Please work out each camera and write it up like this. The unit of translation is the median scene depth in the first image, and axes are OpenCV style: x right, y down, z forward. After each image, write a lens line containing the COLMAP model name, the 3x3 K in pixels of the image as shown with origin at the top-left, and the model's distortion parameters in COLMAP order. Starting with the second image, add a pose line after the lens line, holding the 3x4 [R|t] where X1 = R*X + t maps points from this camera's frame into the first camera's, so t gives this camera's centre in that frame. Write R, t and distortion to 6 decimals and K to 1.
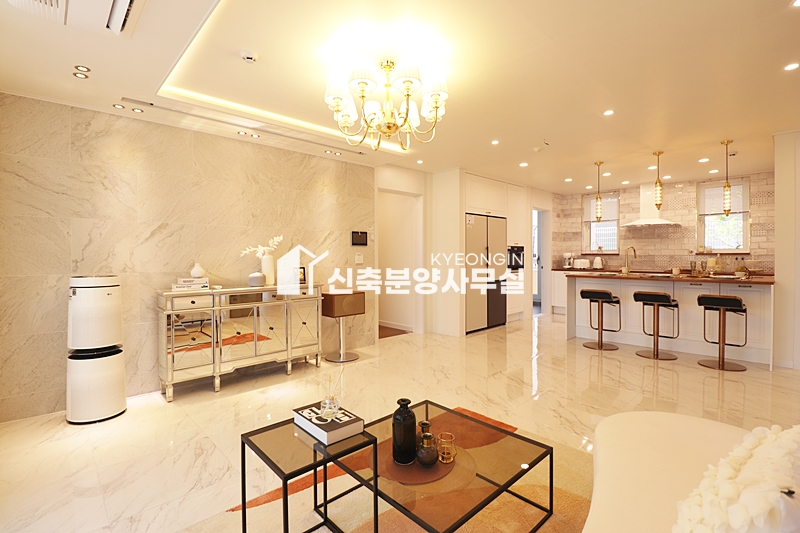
lens RADIAL K [[372.5, 0, 399.5], [0, 372.5, 261.0], [0, 0, 1]] dist [-0.011628, -0.005268]
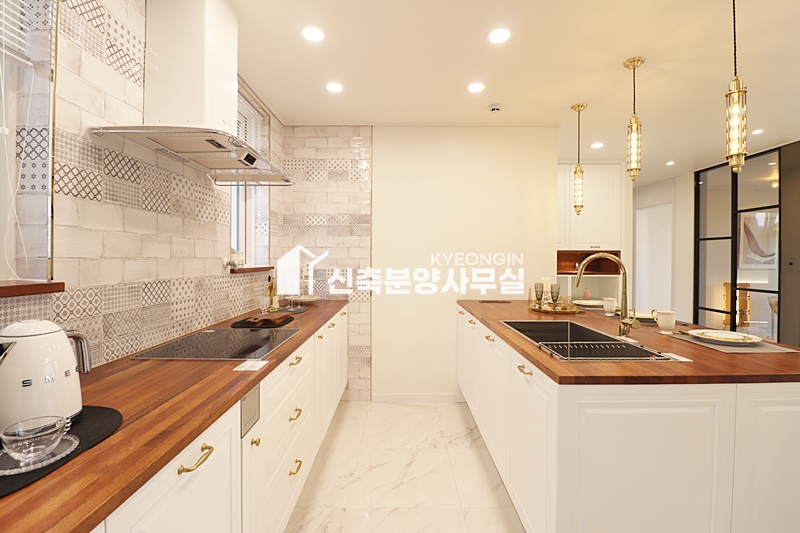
lens RADIAL K [[372.5, 0, 398.4], [0, 372.5, 260.6], [0, 0, 1]] dist [-0.011628, -0.005268]
pose [[-0.720240, -0.002748, 0.693720, 0.409136], [0.012644, 0.999774, 0.017088, -0.031918], [-0.693610, 0.021079, -0.720042, 1.082991]]
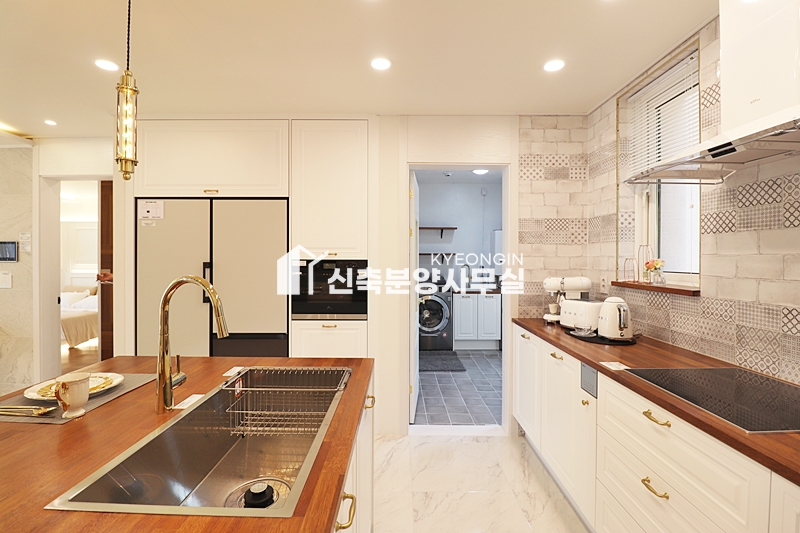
lens RADIAL K [[372.5, 0, 398.8], [0, 372.5, 261.2], [0, 0, 1]] dist [-0.011628, -0.005268]
pose [[0.723526, 0.011613, -0.690200, 0.661563], [-0.017385, 0.999848, -0.001402, -0.038346], [0.690078, 0.013013, 0.723618, 0.731229]]
